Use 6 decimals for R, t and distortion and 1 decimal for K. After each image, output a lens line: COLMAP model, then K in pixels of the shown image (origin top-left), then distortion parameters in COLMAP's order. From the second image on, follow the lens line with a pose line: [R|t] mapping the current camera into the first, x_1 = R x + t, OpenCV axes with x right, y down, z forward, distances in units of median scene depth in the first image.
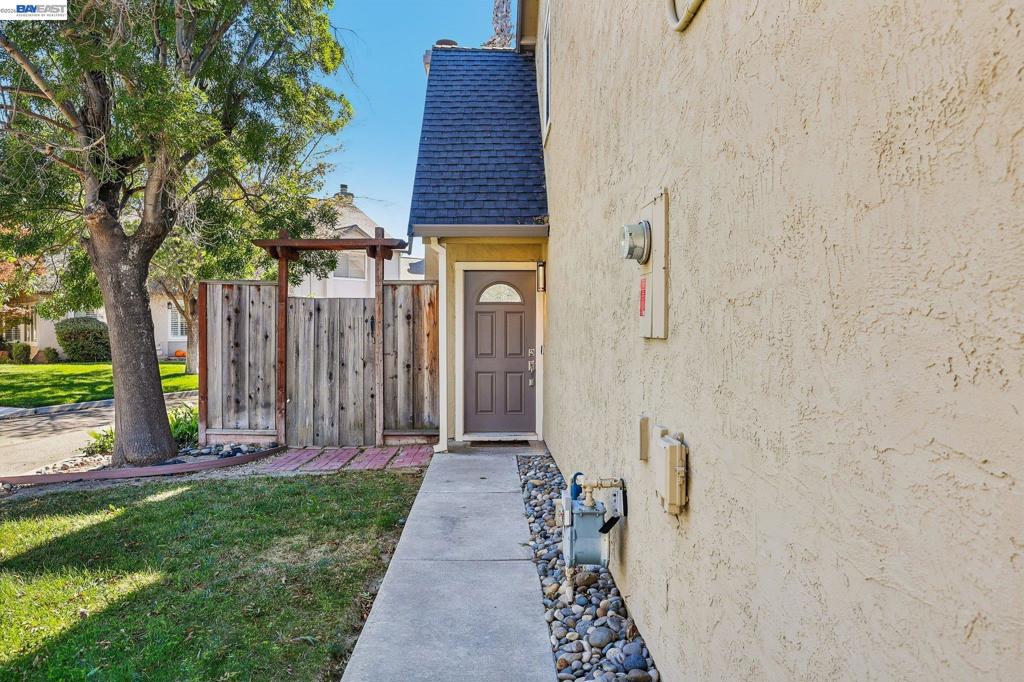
lens RADIAL K [[693.6, 0, 512.0], [0, 693.6, 341.0], [0, 0, 1]] dist [0.006372, 0.001752]
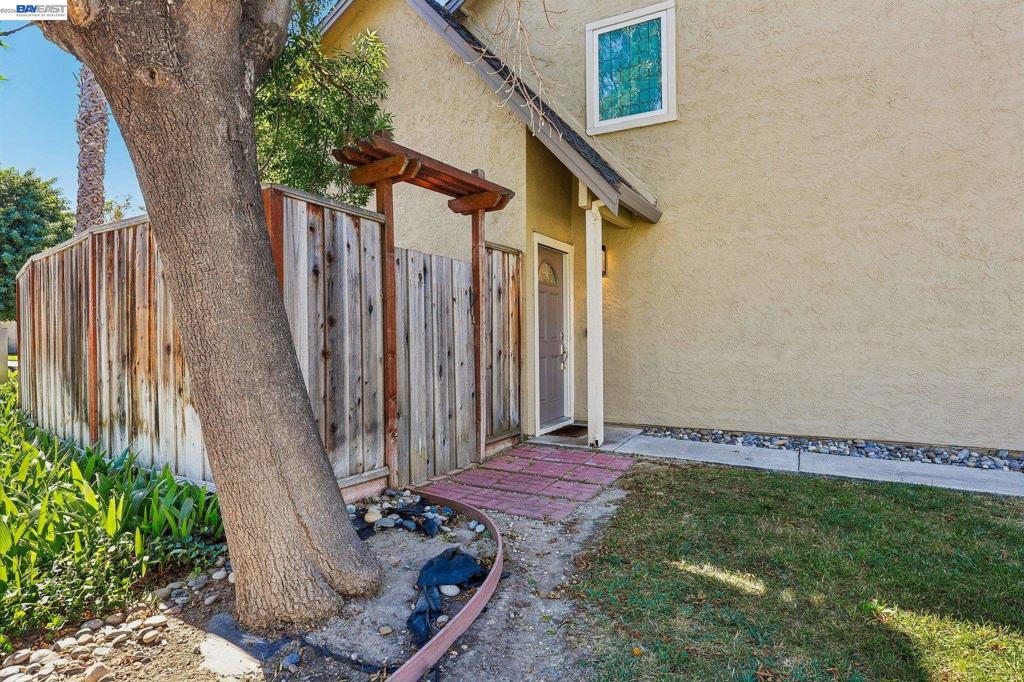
lens RADIAL K [[559.1, 0, 536.1], [0, 559.1, 338.6], [0, 0, 1]] dist [-0.002972, -0.000749]
pose [[0.470716, -0.003603, 0.882278, -0.698689], [0.018015, 0.999822, -0.005528, 0.023666], [-0.882101, 0.018497, 0.470697, 0.660293]]
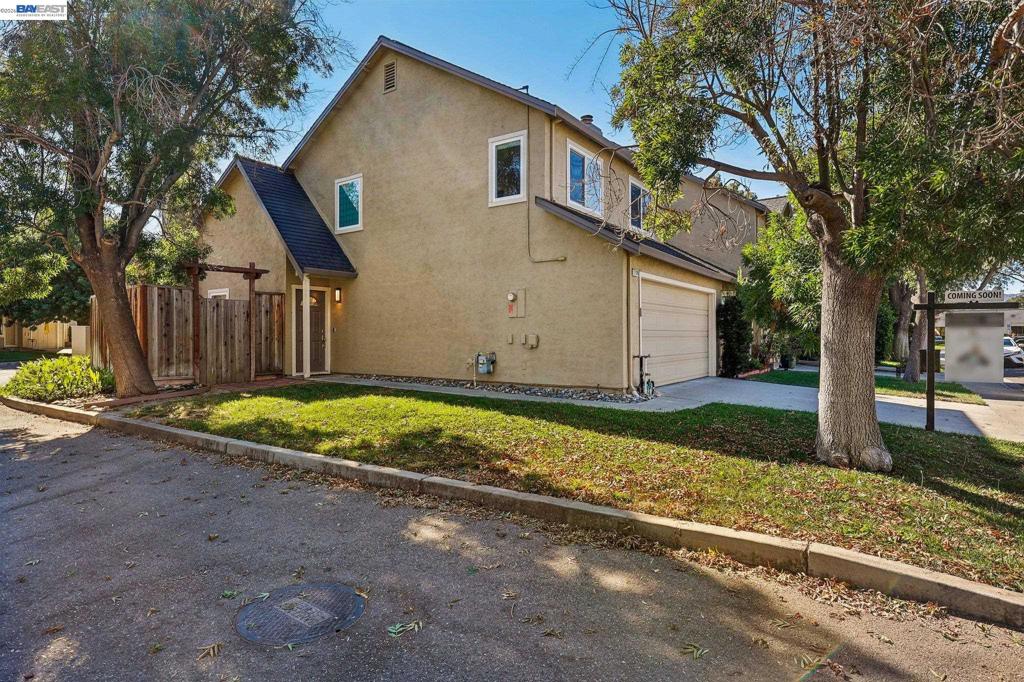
lens RADIAL K [[548.0, 0, 512.0], [0, 548.0, 341.0], [0, 0, 1]] dist [0.001502, 0.000174]
pose [[0.582767, -0.004630, 0.812626, -0.969780], [0.013619, 0.999899, -0.004069, 0.059440], [-0.812525, 0.013438, 0.582771, -0.403513]]
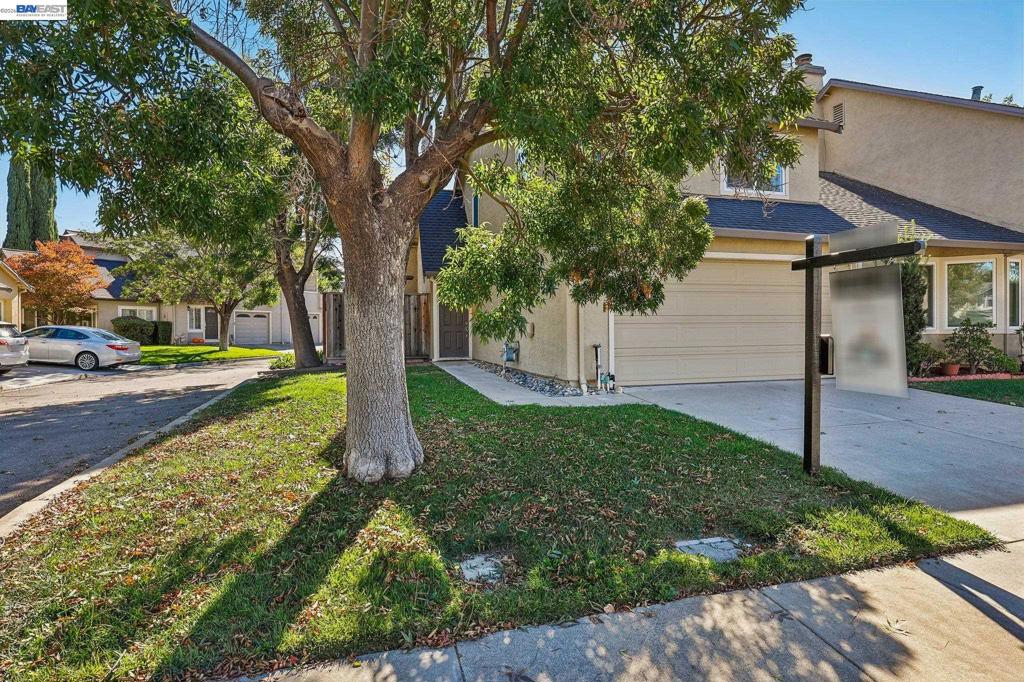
lens RADIAL K [[548.0, 0, 512.0], [0, 548.0, 341.0], [0, 0, 1]] dist [0.001502, 0.000174]
pose [[0.973649, -0.011488, 0.227764, -0.255783], [0.012033, 0.999927, -0.001002, 0.081731], [-0.227736, 0.003716, 0.973716, -0.892794]]
